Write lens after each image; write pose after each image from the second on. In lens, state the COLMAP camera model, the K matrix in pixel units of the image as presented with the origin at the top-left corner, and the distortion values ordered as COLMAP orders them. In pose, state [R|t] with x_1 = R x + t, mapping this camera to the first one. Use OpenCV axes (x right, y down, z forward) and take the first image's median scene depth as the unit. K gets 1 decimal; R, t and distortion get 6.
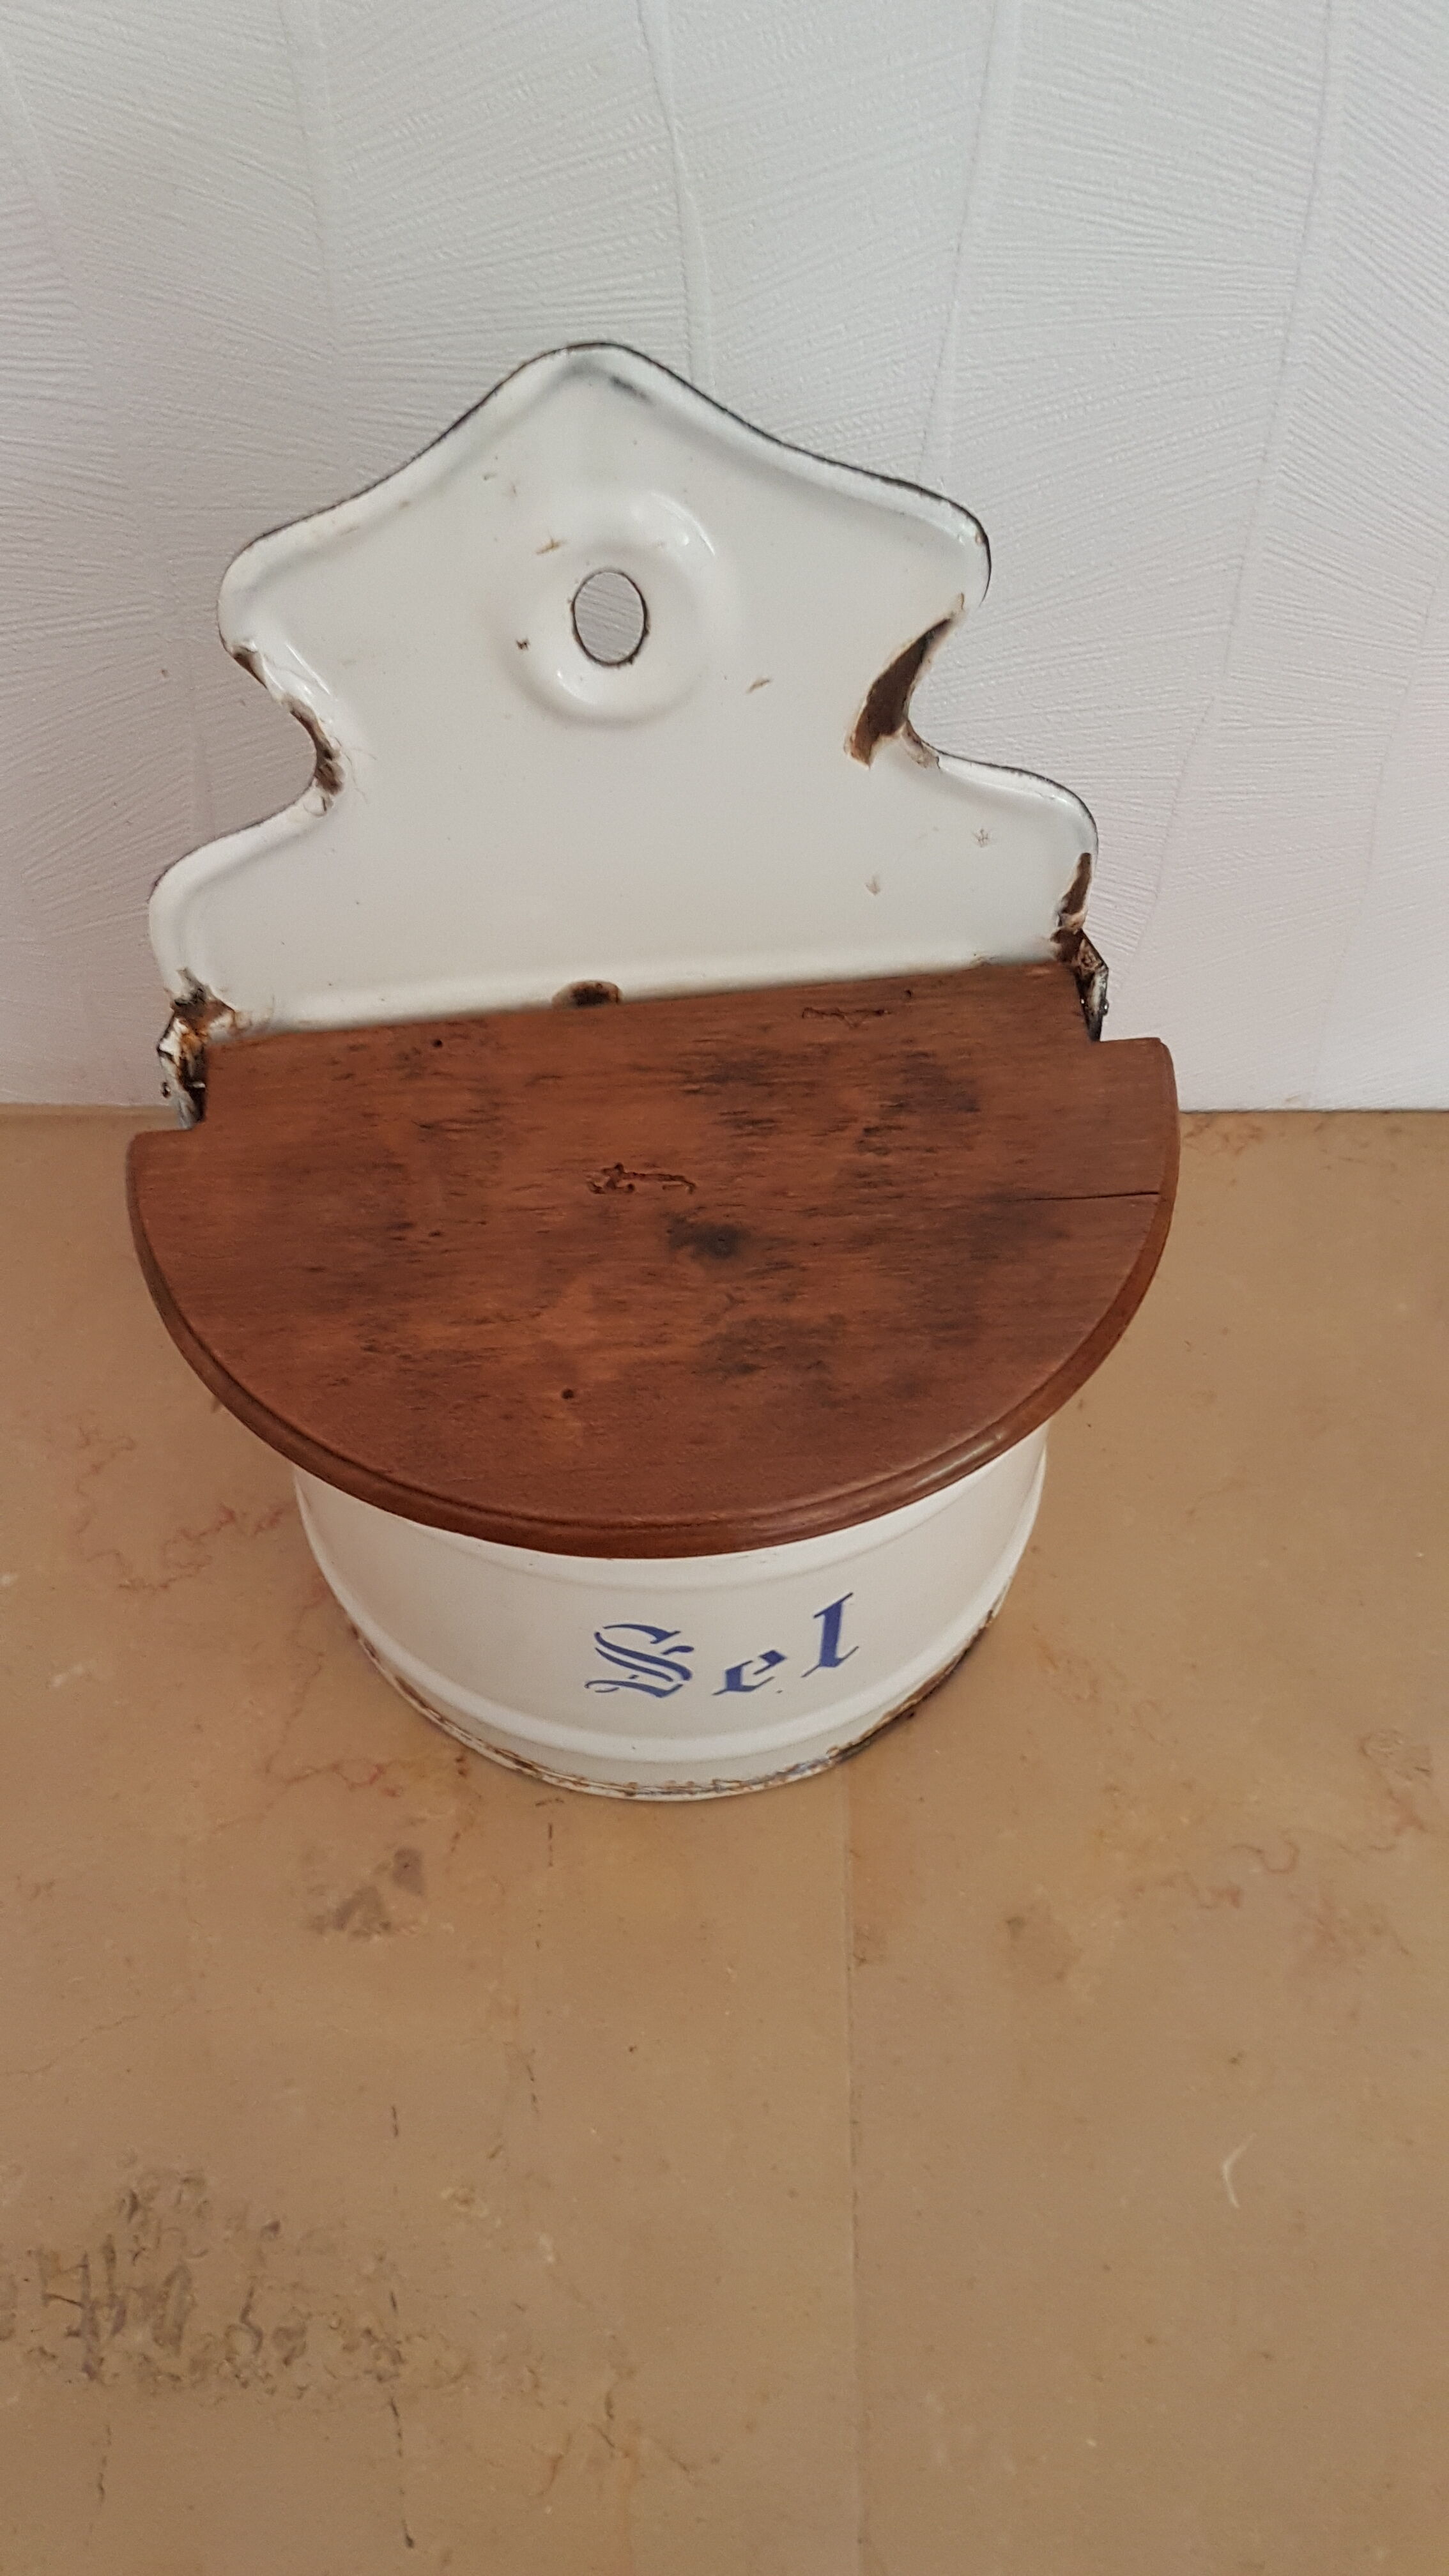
lens RADIAL K [[2042.8, 0, 698.2], [0, 2042.8, 1294.9], [0, 0, 1]] dist [0.112861, -0.243529]
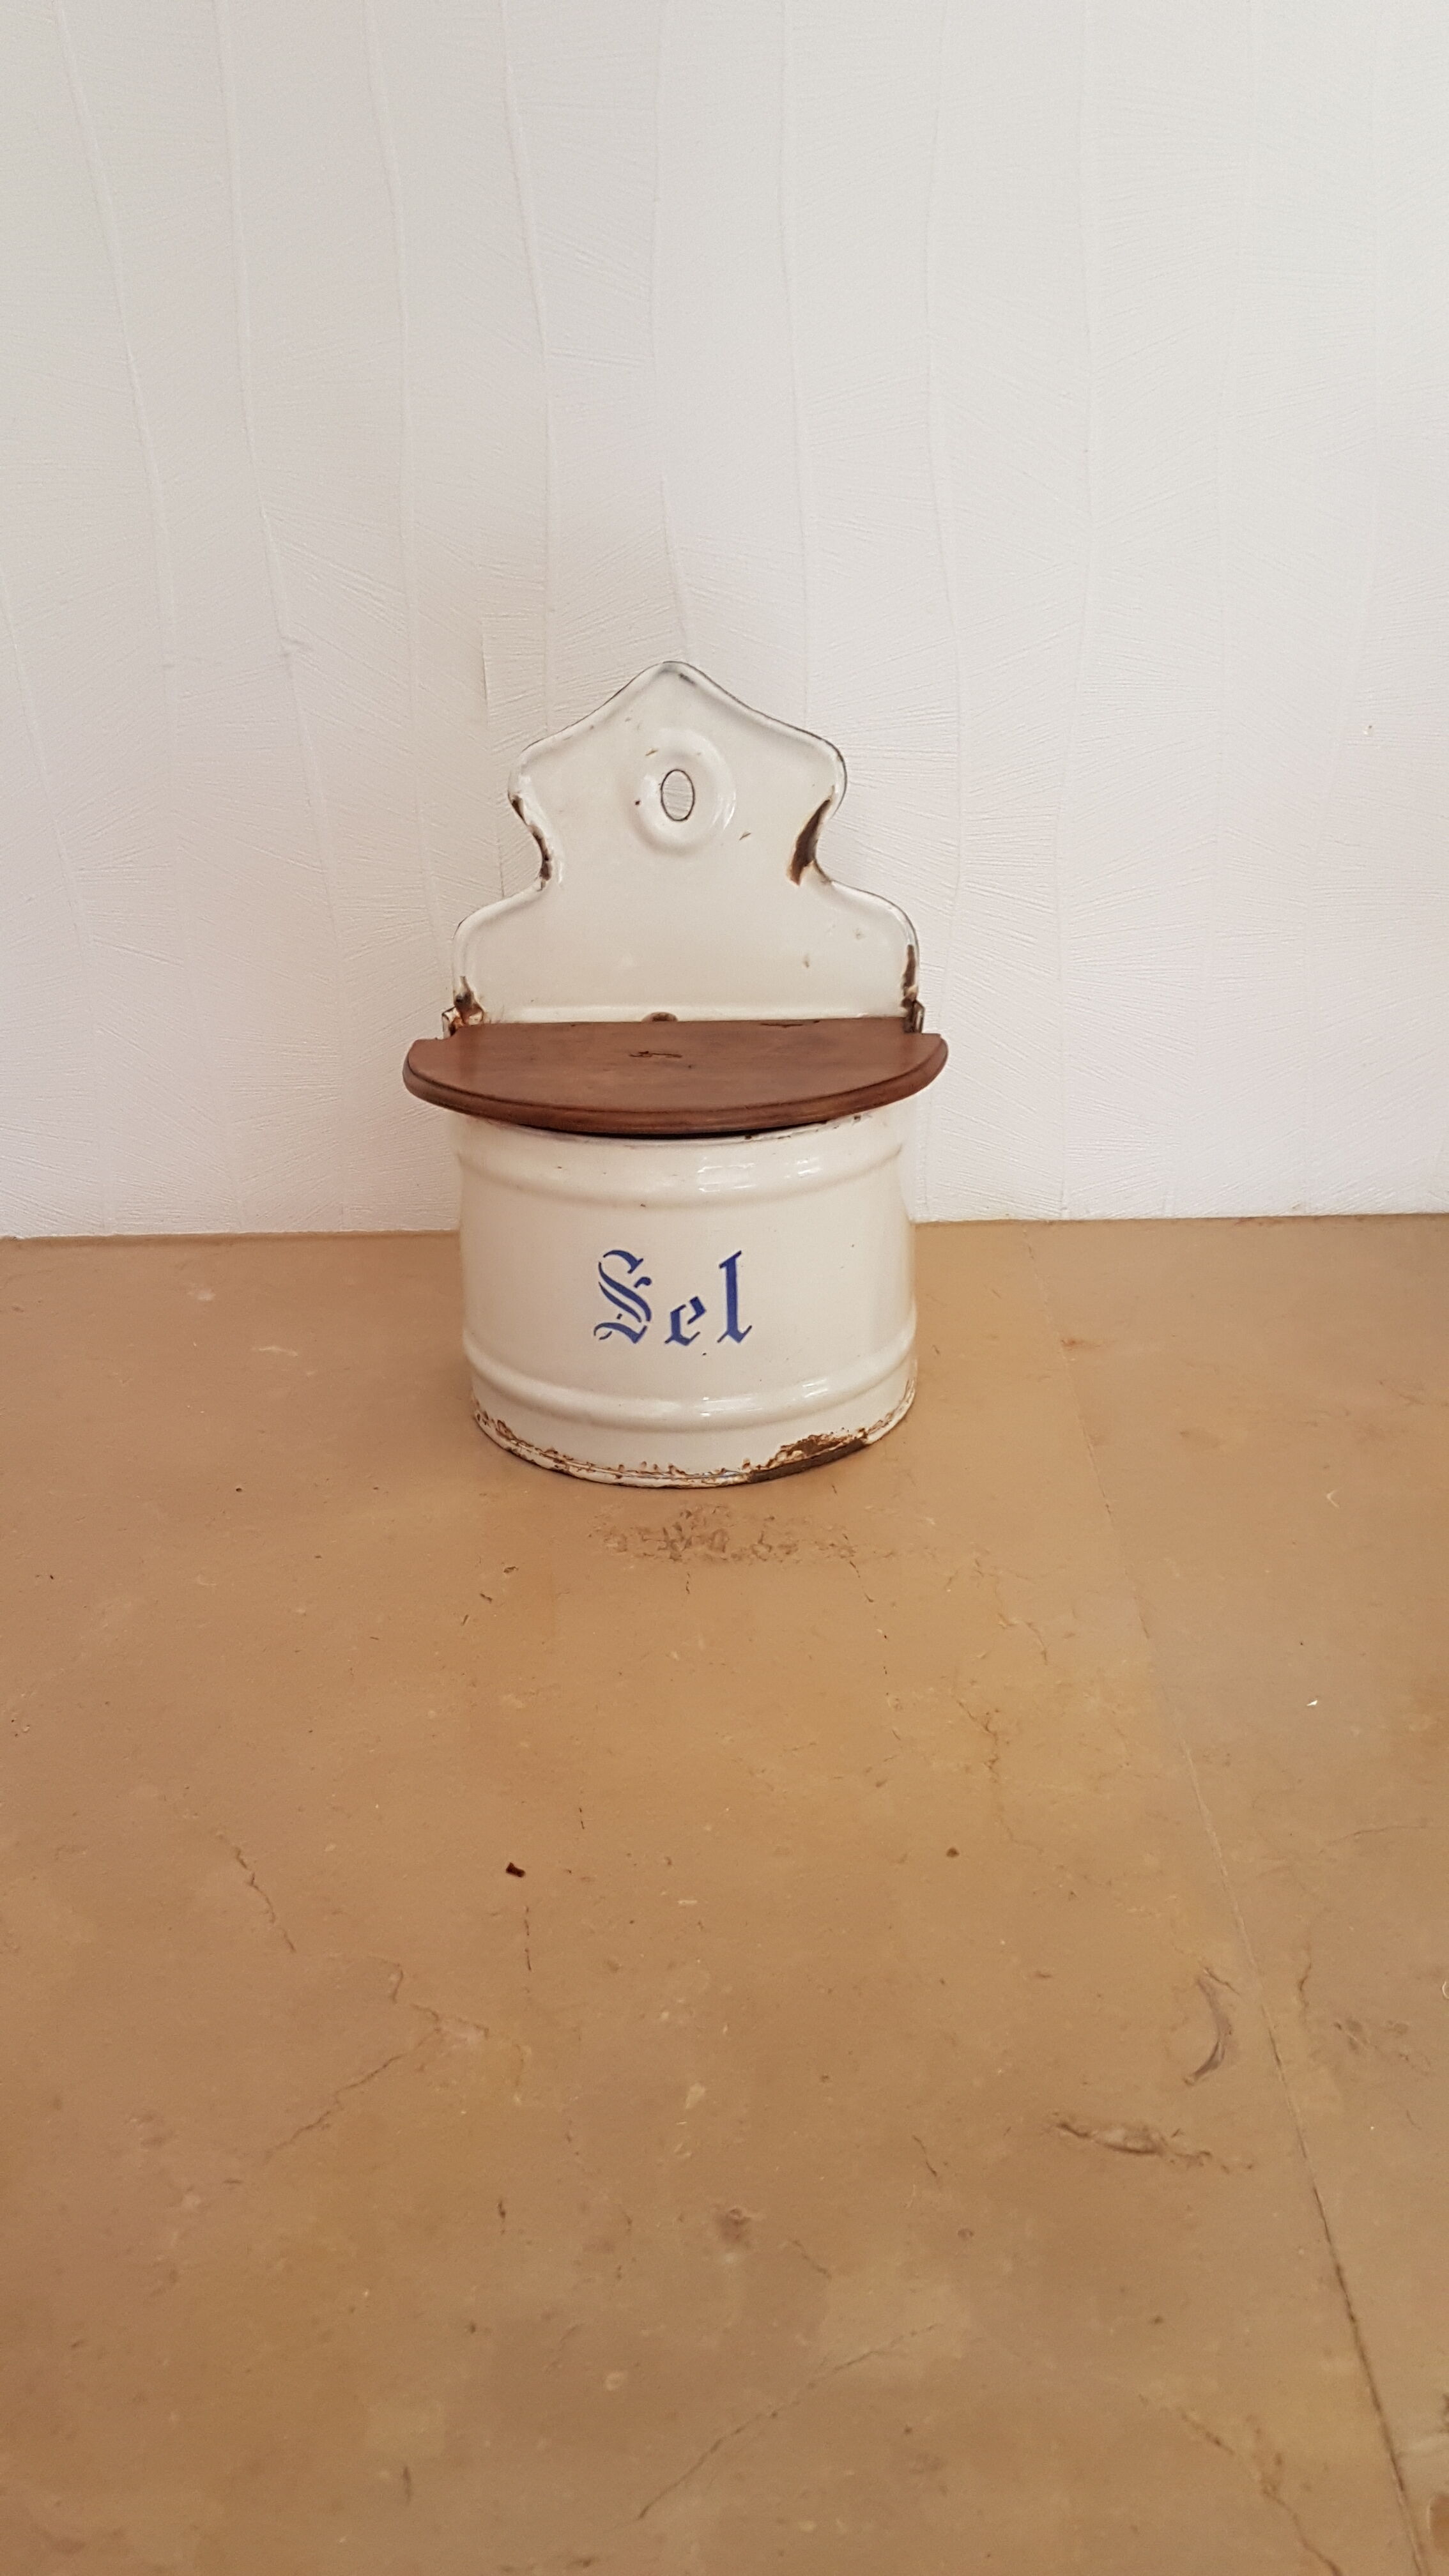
lens RADIAL K [[2042.8, 0, 698.2], [0, 2042.8, 1294.9], [0, 0, 1]] dist [0.112861, -0.243529]
pose [[0.977966, 0.063213, -0.198965, 0.389796], [-0.160992, 0.835111, -0.525996, 1.102944], [0.132908, 0.546438, 0.826887, -0.462727]]
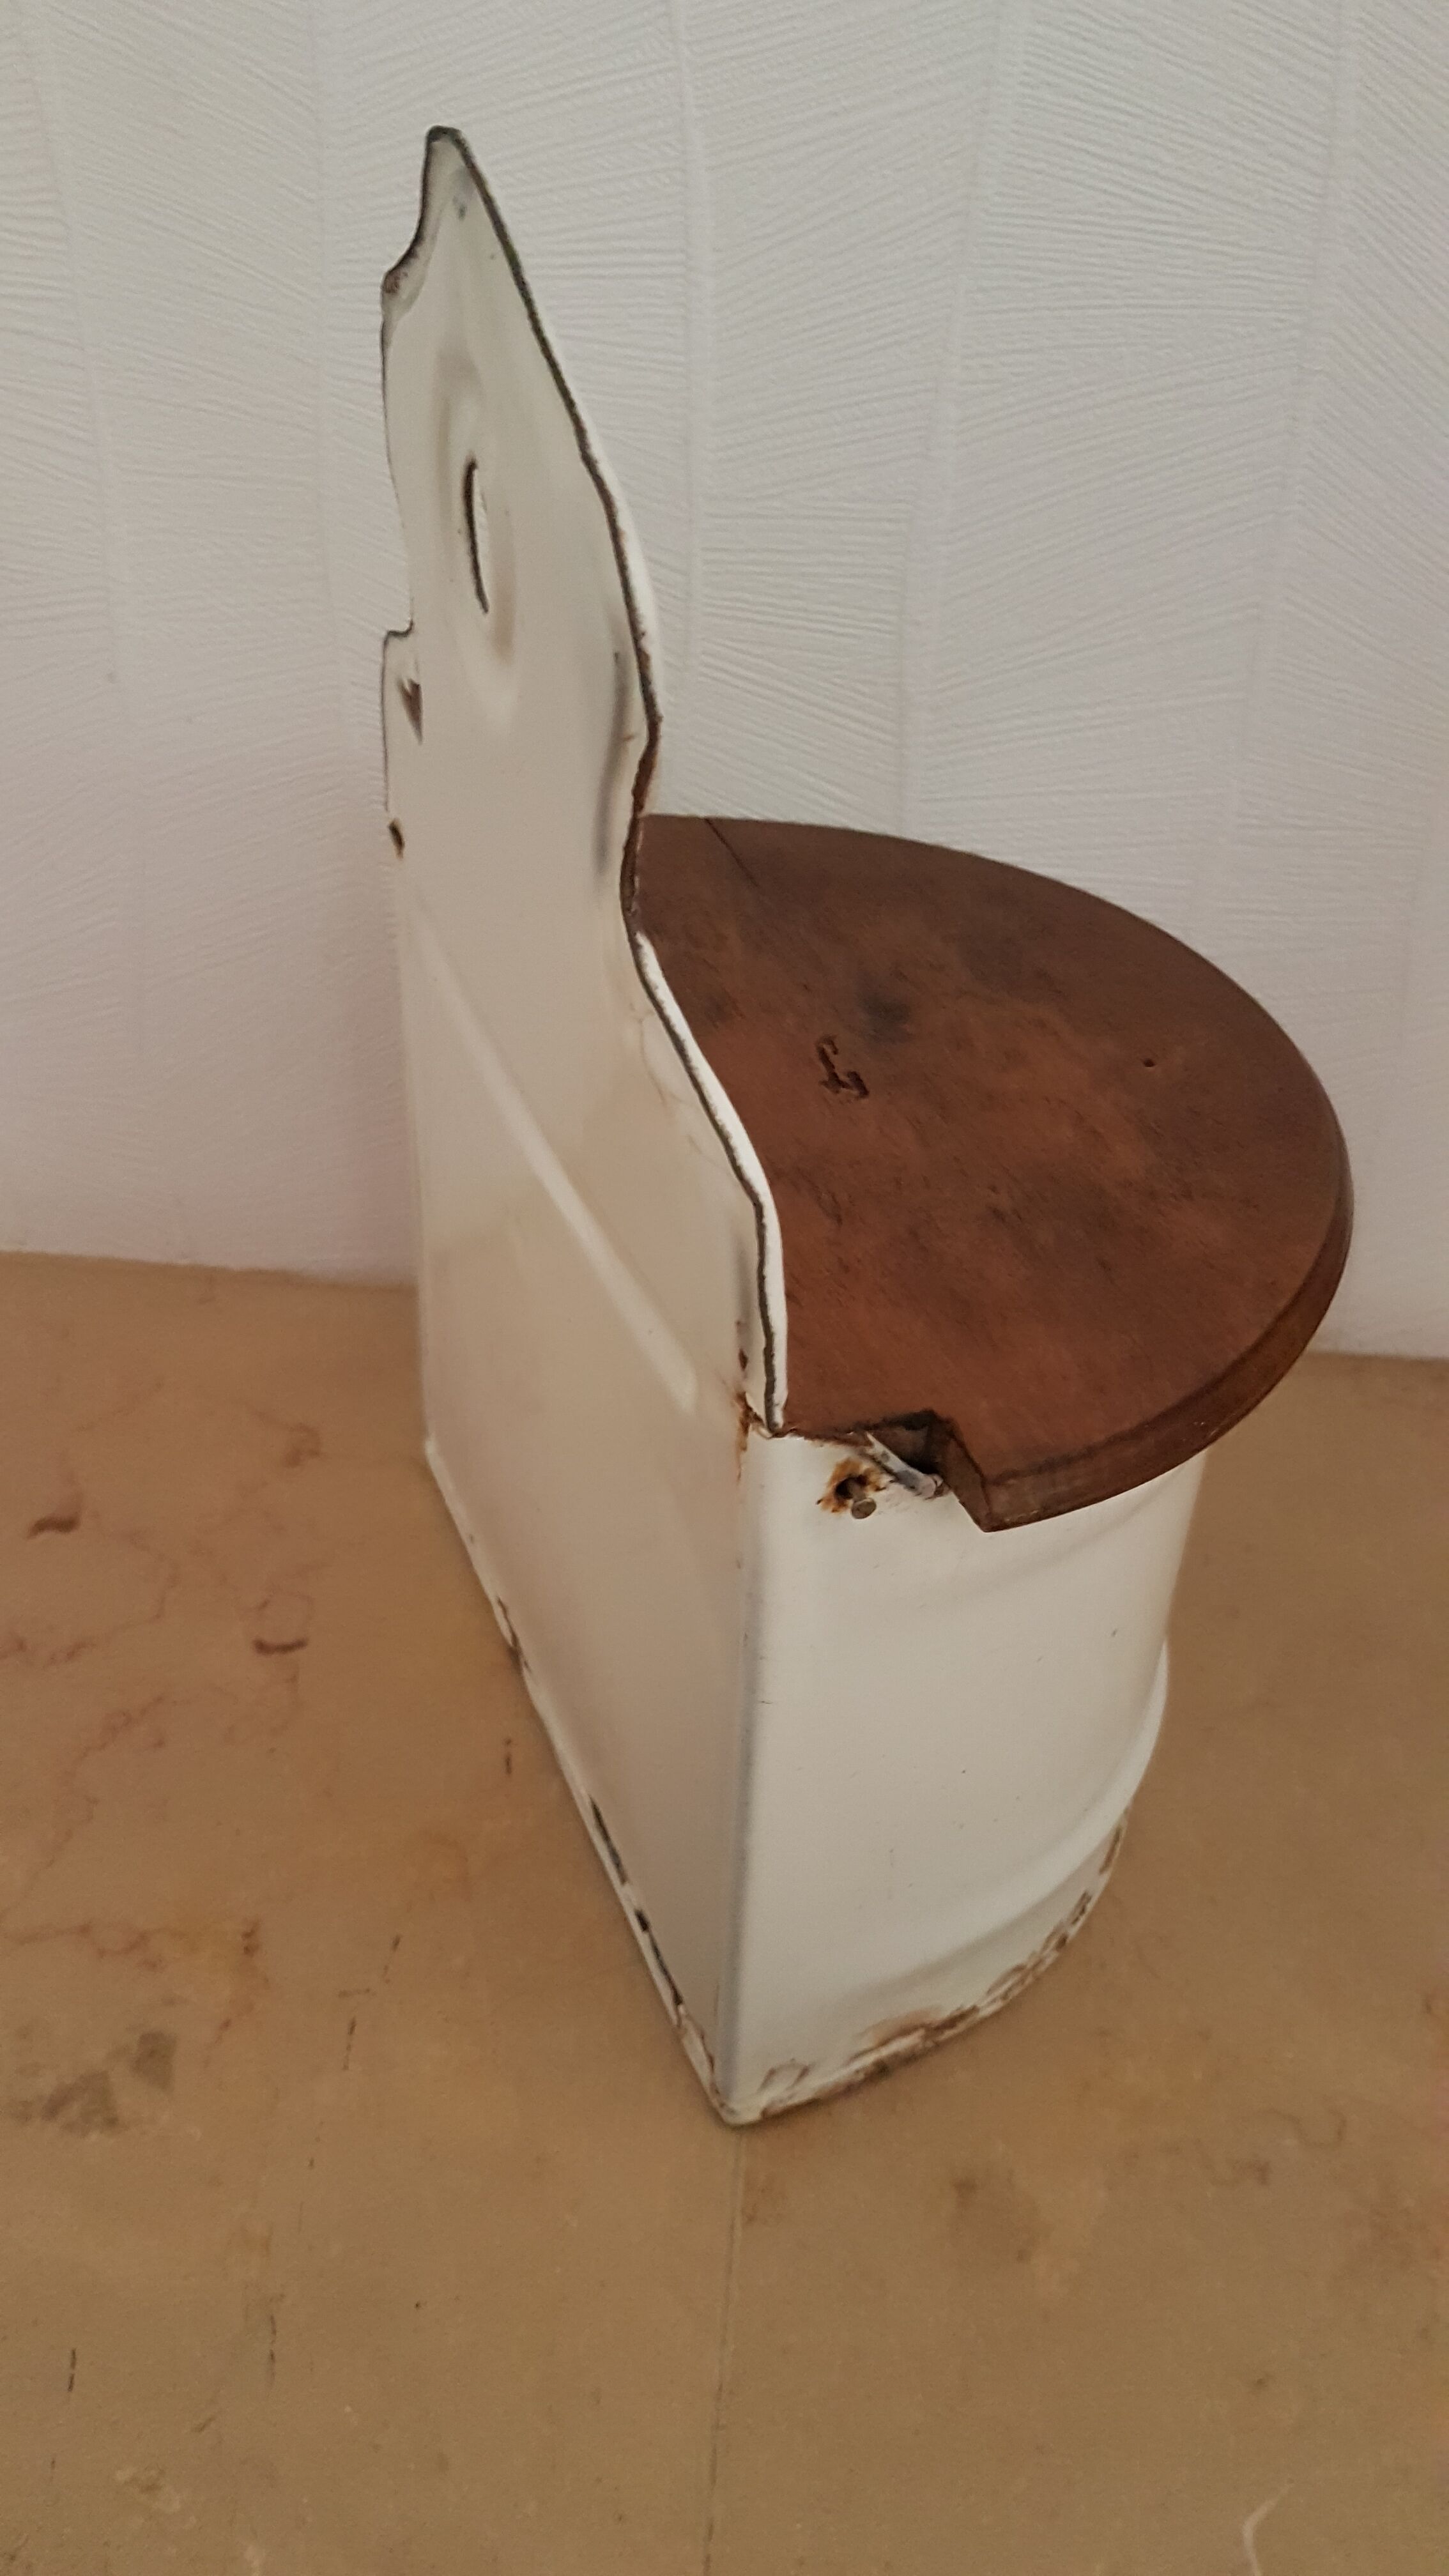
lens RADIAL K [[2092.7, 0, 722.8], [0, 2092.7, 1323.6], [0, 0, 1]] dist [0.001842, -0.058906]
pose [[0.996863, 0.078316, -0.011413, 0.058980], [-0.077765, 0.942480, -0.325090, 0.294343], [-0.014704, 0.324958, 0.945614, 0.224256]]
